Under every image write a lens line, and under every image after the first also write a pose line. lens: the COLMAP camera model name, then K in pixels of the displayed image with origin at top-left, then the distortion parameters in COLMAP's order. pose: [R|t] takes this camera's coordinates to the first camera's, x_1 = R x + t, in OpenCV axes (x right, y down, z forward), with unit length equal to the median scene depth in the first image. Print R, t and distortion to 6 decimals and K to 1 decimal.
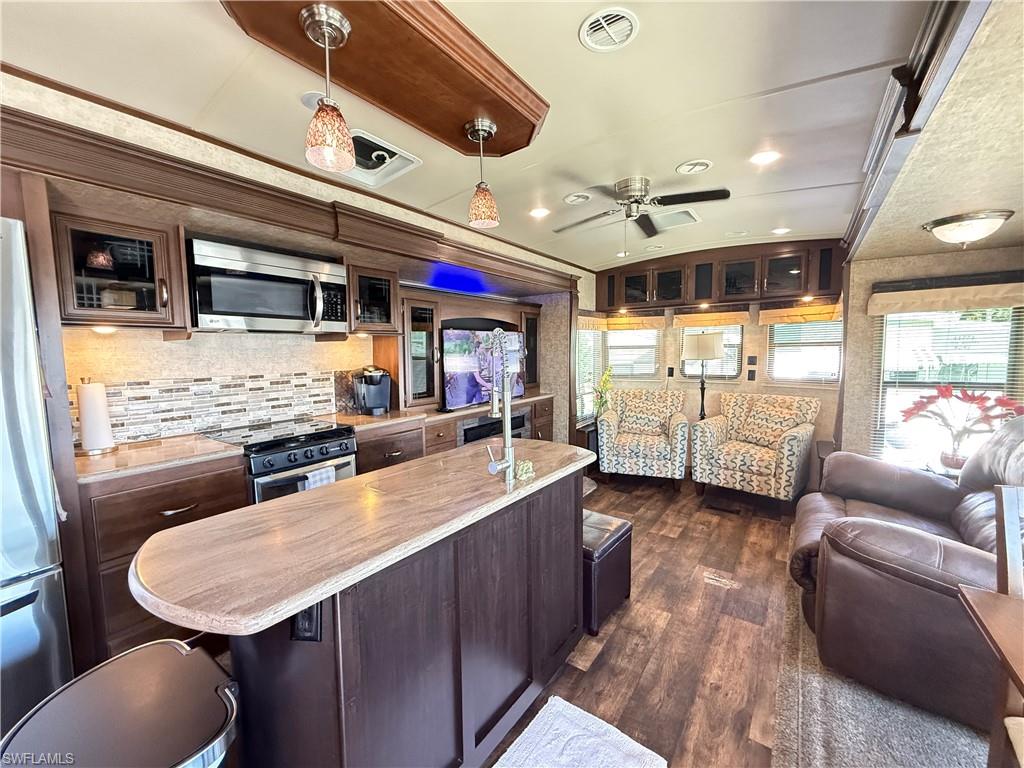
lens RADIAL K [[410.3, 0, 508.3], [0, 410.3, 385.6], [0, 0, 1]] dist [0.000939, 0.000312]
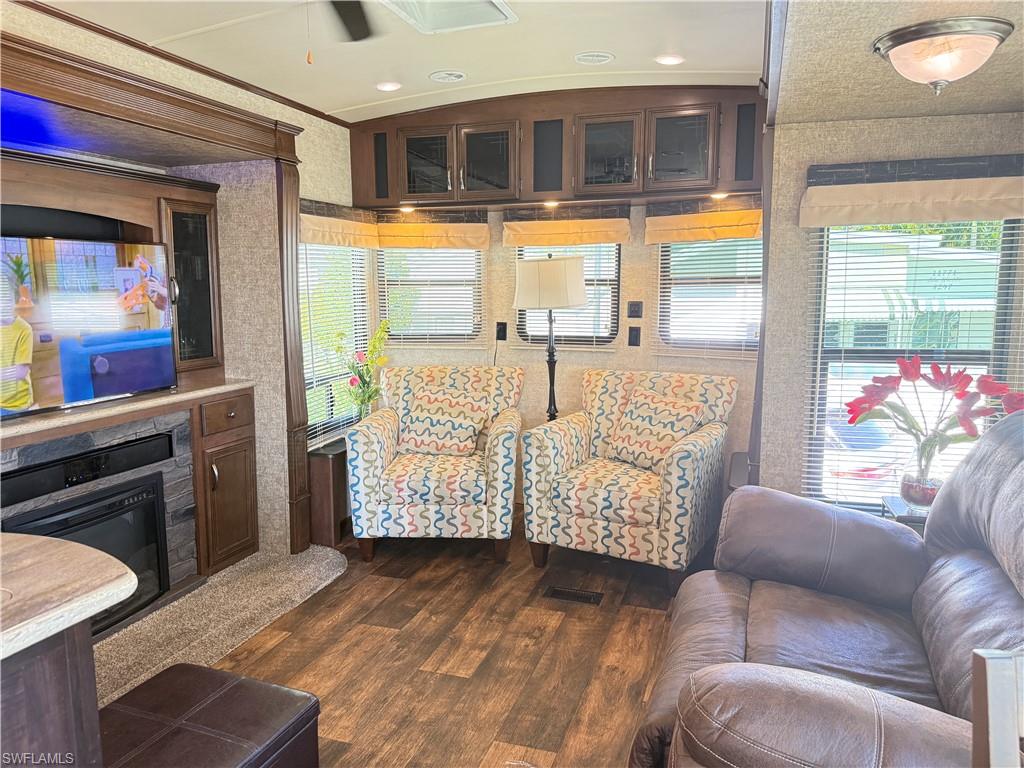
lens RADIAL K [[723.3, 0, 507.3], [0, 723.3, 385.6], [0, 0, 1]] dist [0.069565, -0.071374]
pose [[0.955042, -0.030473, 0.294900, 0.217173], [0.015456, 0.998468, 0.053121, -0.020551], [-0.296067, -0.046175, 0.954050, 0.184734]]
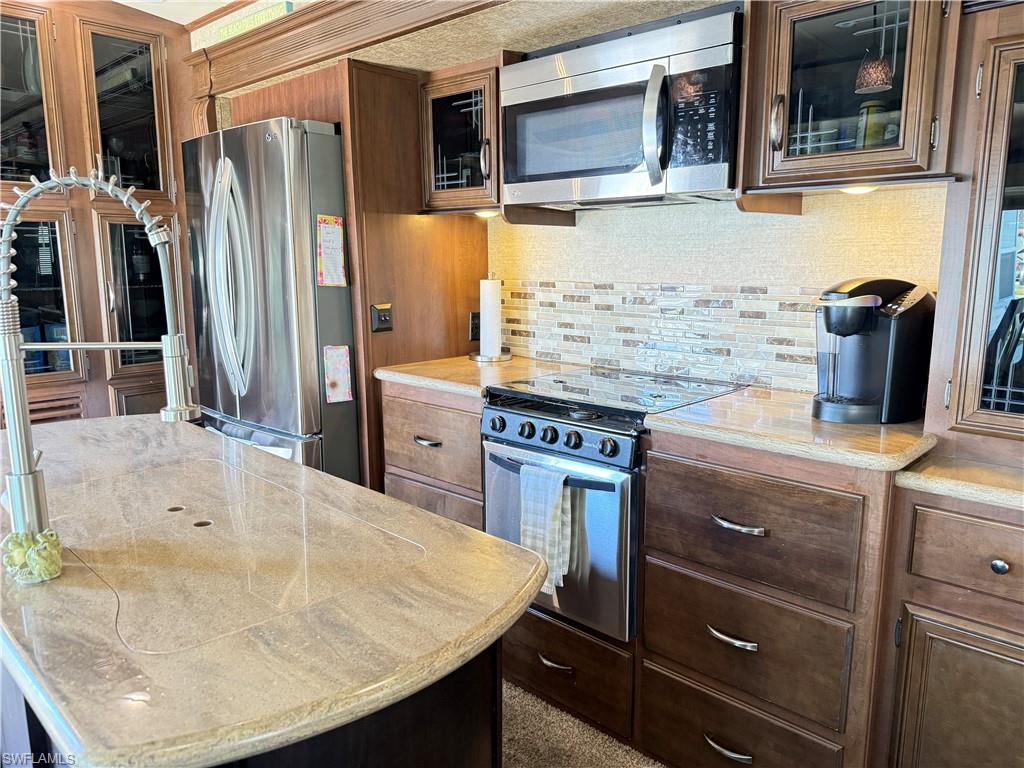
lens RADIAL K [[723.3, 0, 514.0], [0, 723.3, 386.7], [0, 0, 1]] dist [0.069565, -0.071374]
pose [[-0.127590, 0.189430, -0.973569, 0.313411], [-0.079623, 0.976467, 0.200429, -0.058986], [0.988626, 0.103091, -0.109504, 0.772658]]
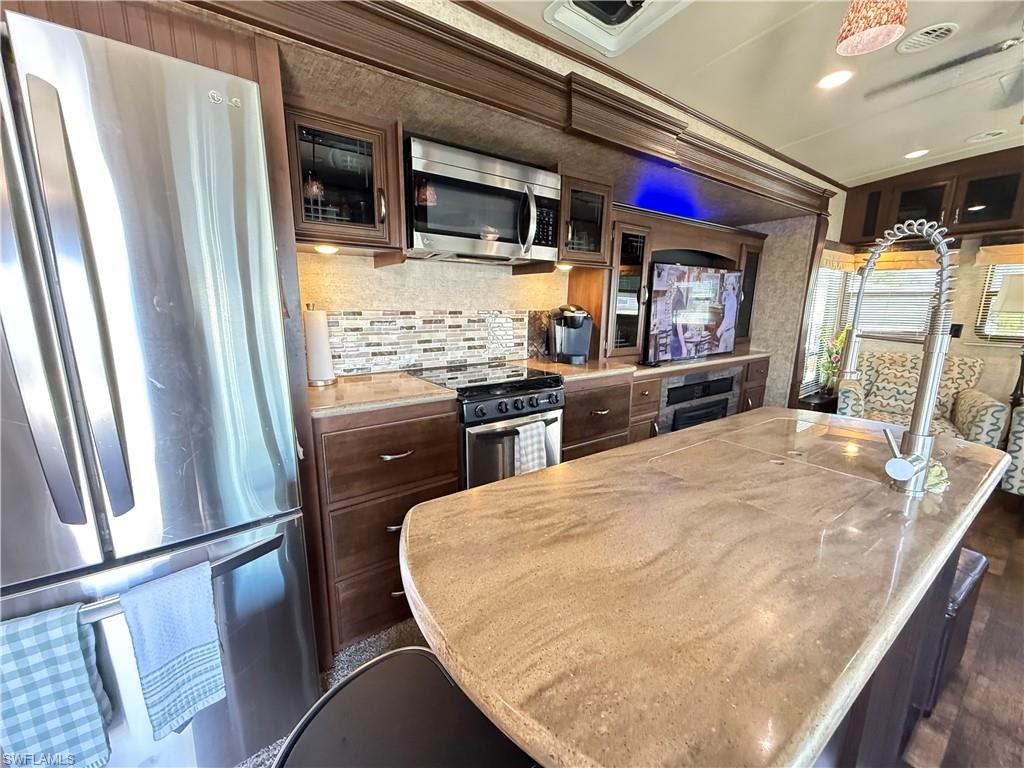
lens RADIAL K [[410.3, 0, 507.2], [0, 410.3, 385.2], [0, 0, 1]] dist [0.000939, 0.000312]
pose [[0.947996, 0.080717, -0.307877, -0.184760], [-0.046469, 0.992044, 0.117002, 0.021602], [0.314872, -0.096610, 0.944205, 0.146720]]
